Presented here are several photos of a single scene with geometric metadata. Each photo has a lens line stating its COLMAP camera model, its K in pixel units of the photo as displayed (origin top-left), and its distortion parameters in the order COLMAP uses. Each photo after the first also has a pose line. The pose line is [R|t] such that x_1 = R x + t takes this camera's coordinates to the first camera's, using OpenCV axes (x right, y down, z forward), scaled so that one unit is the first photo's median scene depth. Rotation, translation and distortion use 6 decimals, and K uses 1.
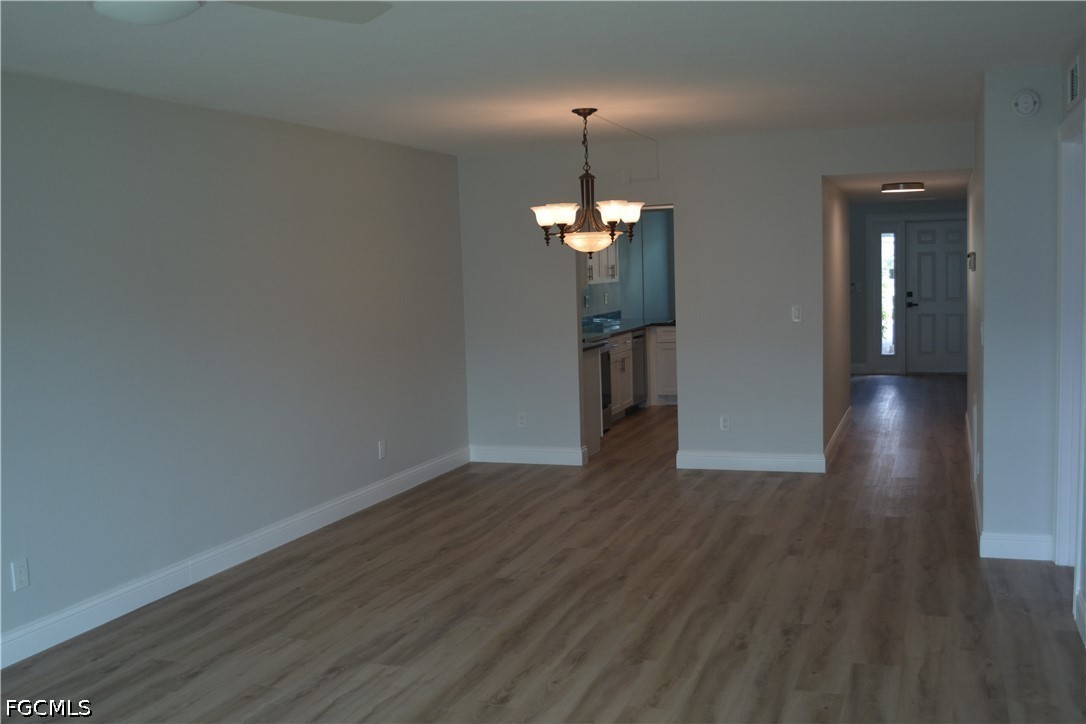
lens RADIAL K [[1075.5, 0, 543.0], [0, 1075.5, 362.0], [0, 0, 1]] dist [-0.080619, 0.012271]
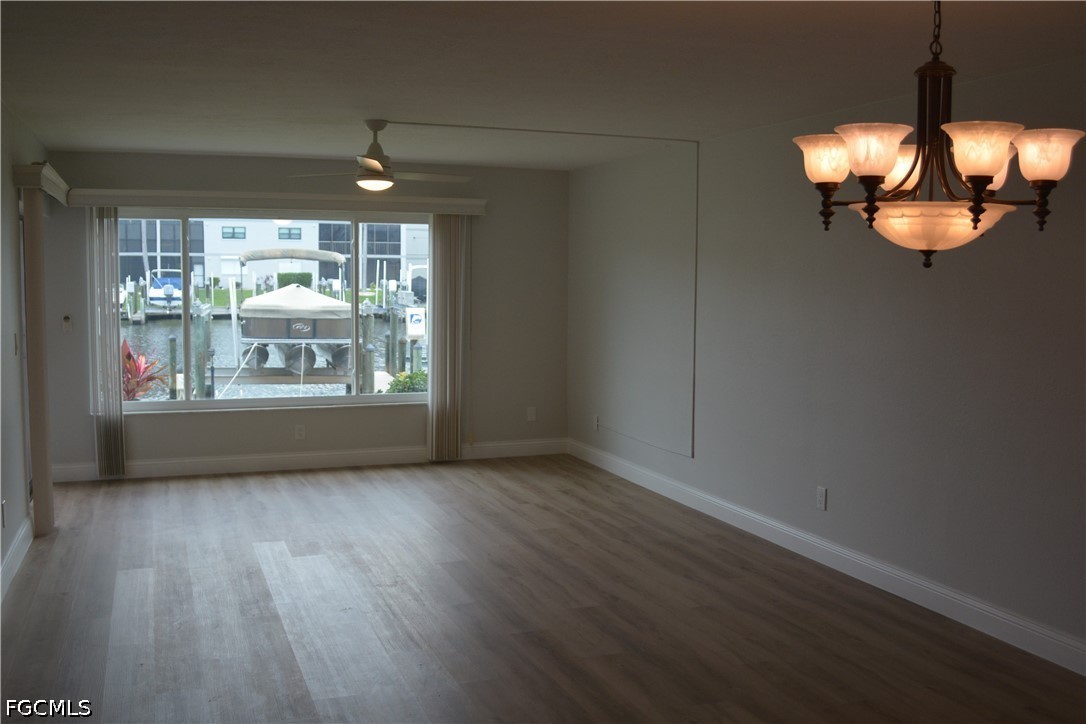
lens RADIAL K [[1075.5, 0, 543.0], [0, 1075.5, 362.0], [0, 0, 1]] dist [-0.080619, 0.012271]
pose [[-0.759916, 0.079035, -0.645198, 0.435120], [-0.041541, 0.984647, 0.169544, -0.125457], [0.648692, 0.155641, -0.744966, 1.238330]]
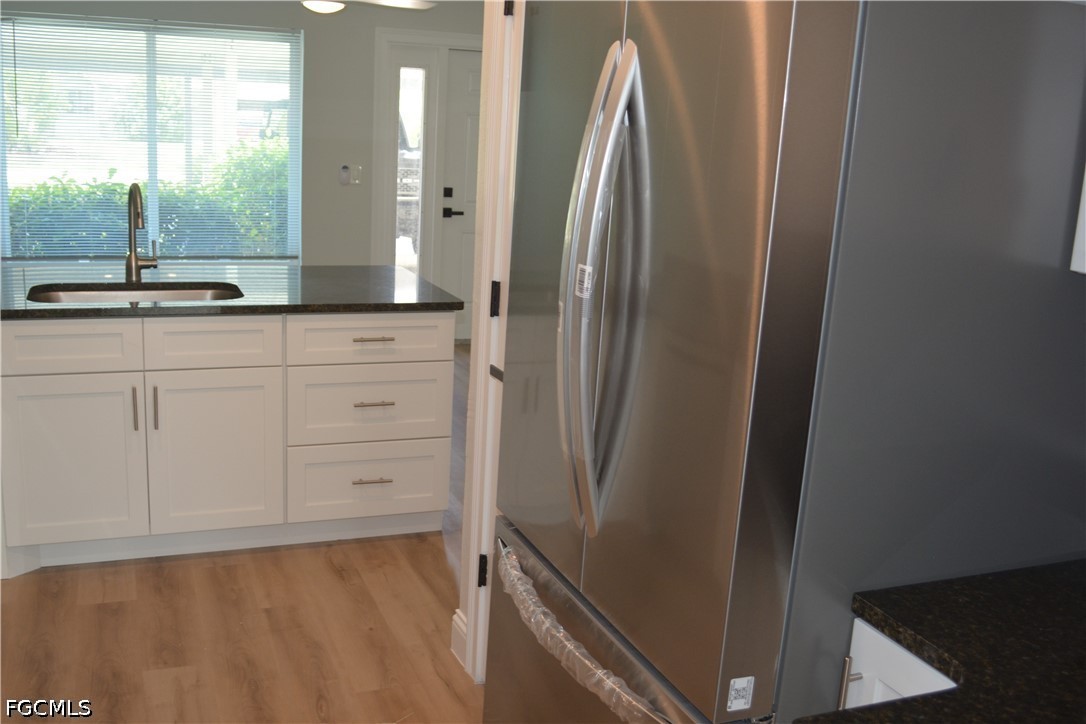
lens RADIAL K [[1075.5, 0, 543.0], [0, 1075.5, 362.0], [0, 0, 1]] dist [-0.080619, 0.012271]
pose [[0.736691, -0.076802, 0.671854, 0.046036], [-0.016273, 0.991228, 0.131154, -0.114110], [-0.676033, -0.107553, 0.728980, 1.295473]]
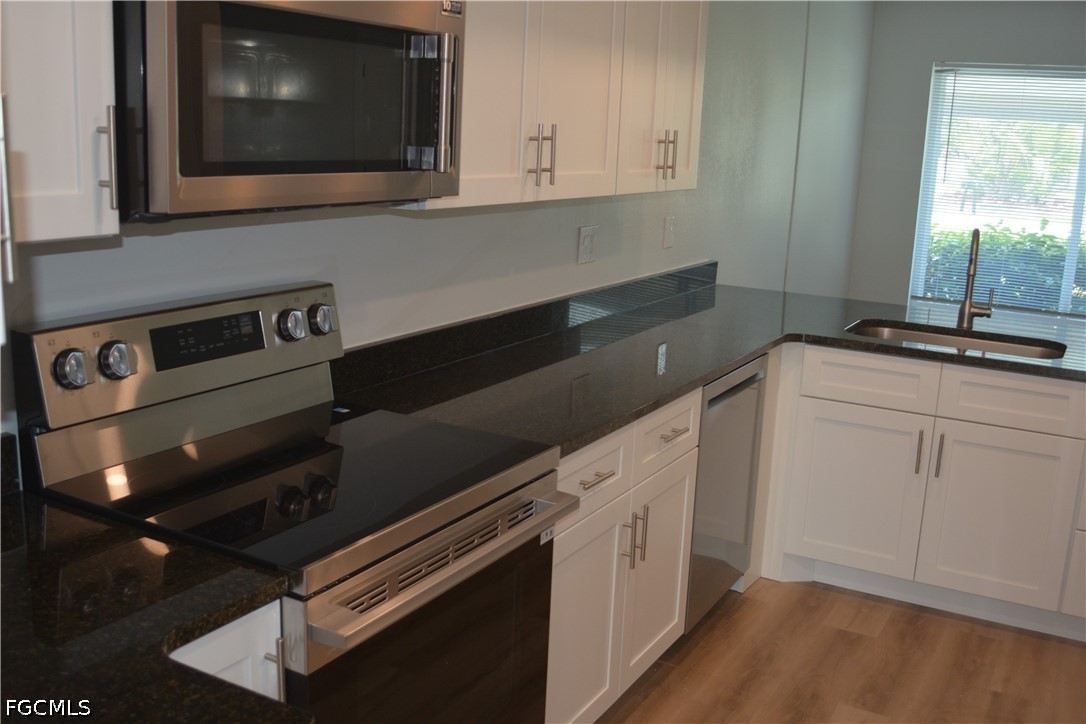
lens RADIAL K [[1075.5, 0, 543.0], [0, 1075.5, 362.0], [0, 0, 1]] dist [-0.080619, 0.012271]
pose [[0.984257, 0.105726, -0.141636, 0.140863], [-0.087232, 0.987541, 0.130969, -0.115113], [0.153718, -0.116552, 0.981217, 1.274301]]
